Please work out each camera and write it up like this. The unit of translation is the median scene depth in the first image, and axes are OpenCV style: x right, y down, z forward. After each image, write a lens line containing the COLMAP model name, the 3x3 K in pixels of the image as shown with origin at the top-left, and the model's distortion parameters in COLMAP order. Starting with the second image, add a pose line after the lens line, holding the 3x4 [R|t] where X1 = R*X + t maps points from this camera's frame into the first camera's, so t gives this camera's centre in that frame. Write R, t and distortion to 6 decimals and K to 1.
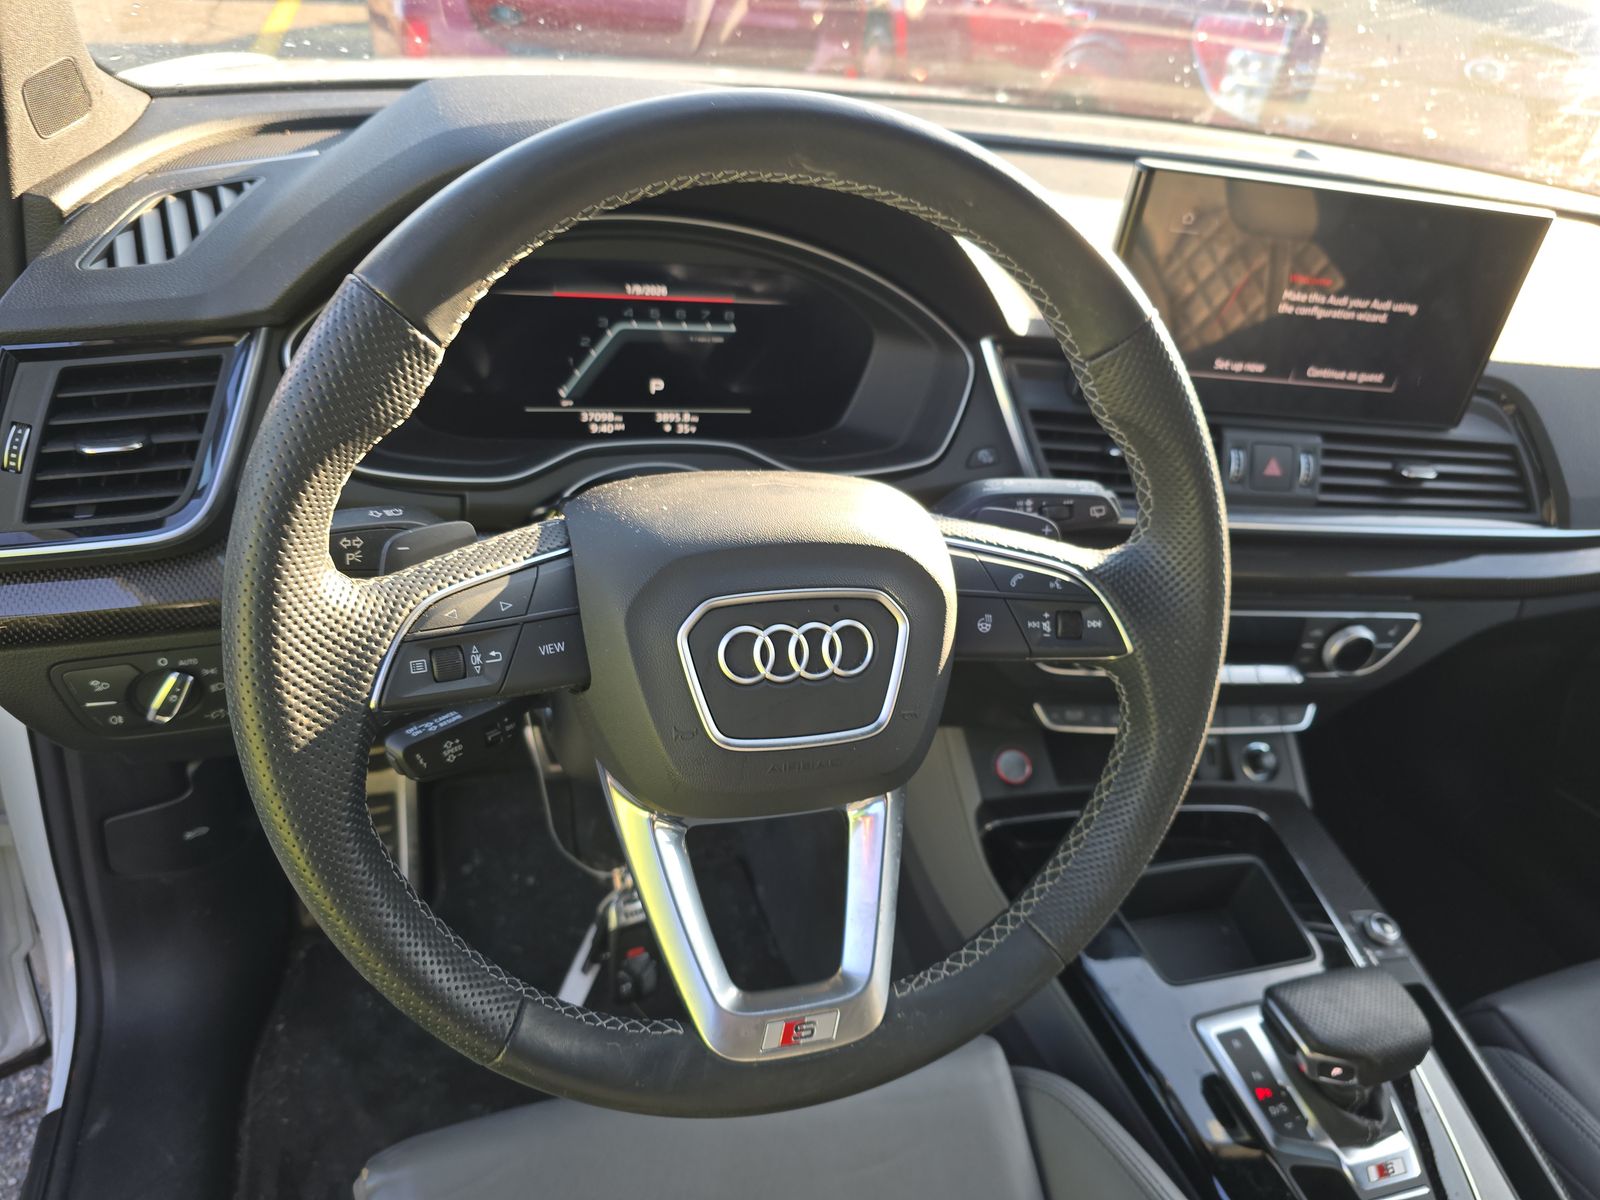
lens RADIAL K [[1051.3, 0, 796.0], [0, 1051.3, 609.5], [0, 0, 1]] dist [0.014939, -0.026184]
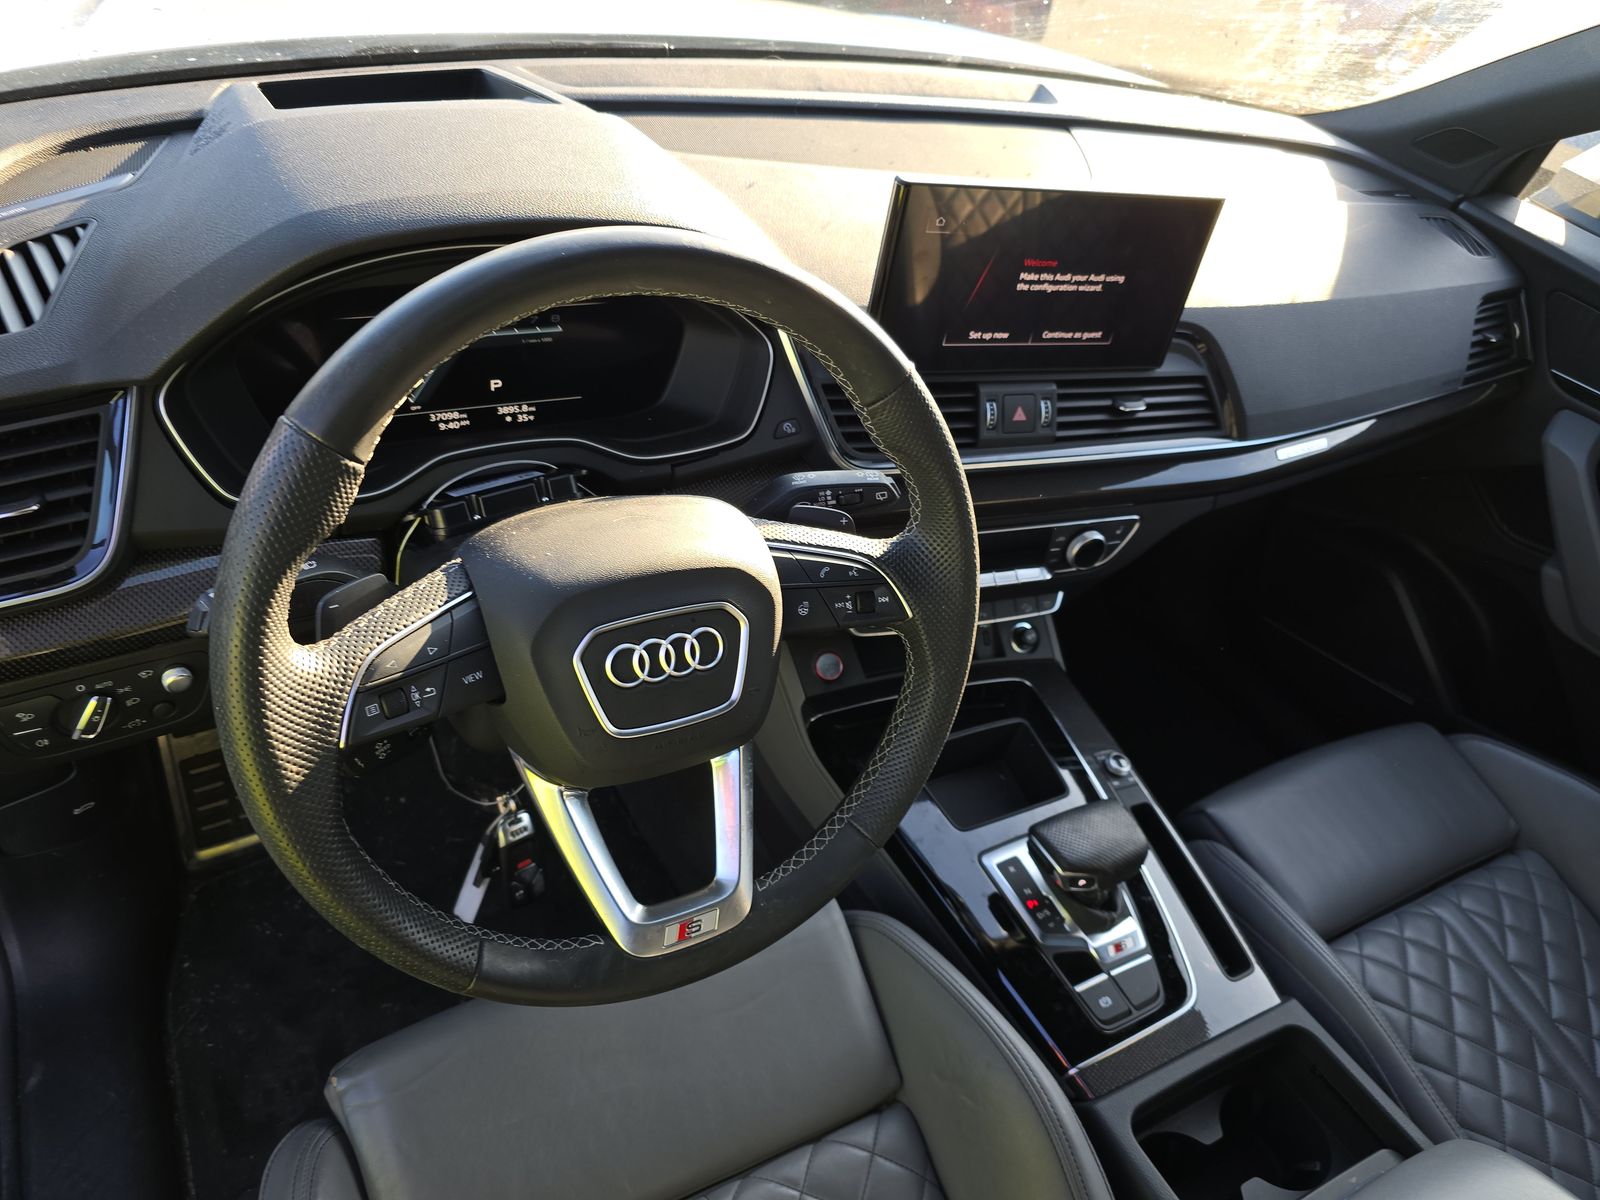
lens RADIAL K [[1051.3, 0, 786.2], [0, 1051.3, 595.0], [0, 0, 1]] dist [0.014939, -0.026184]
pose [[0.981410, -0.098418, 0.164769, -0.036967], [0.075423, 0.987213, 0.140432, -0.130973], [-0.176483, -0.125394, 0.976284, -0.183955]]
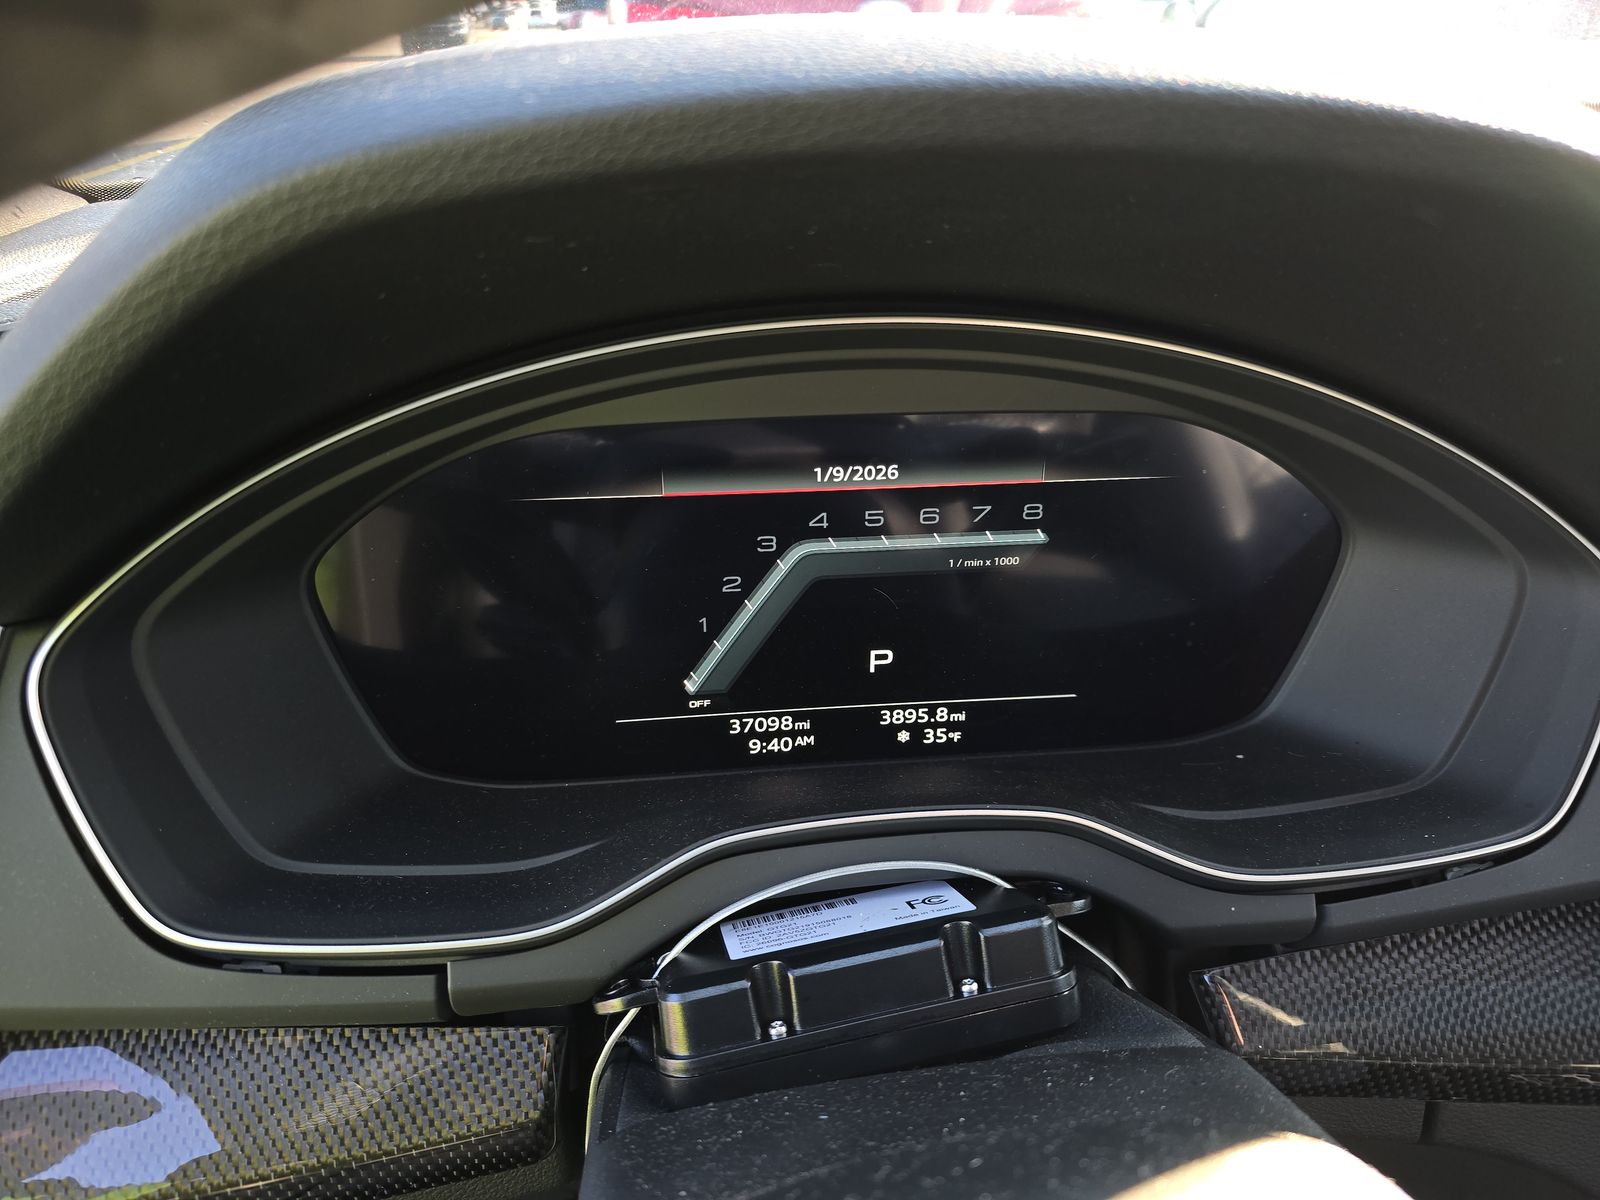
lens RADIAL K [[1051.3, 0, 795.3], [0, 1051.3, 597.8], [0, 0, 1]] dist [0.014939, -0.026184]
pose [[0.977450, -0.023983, -0.209801, -0.071278], [0.003389, 0.995183, -0.097977, -0.201939], [0.211141, 0.095056, 0.972823, 0.540951]]
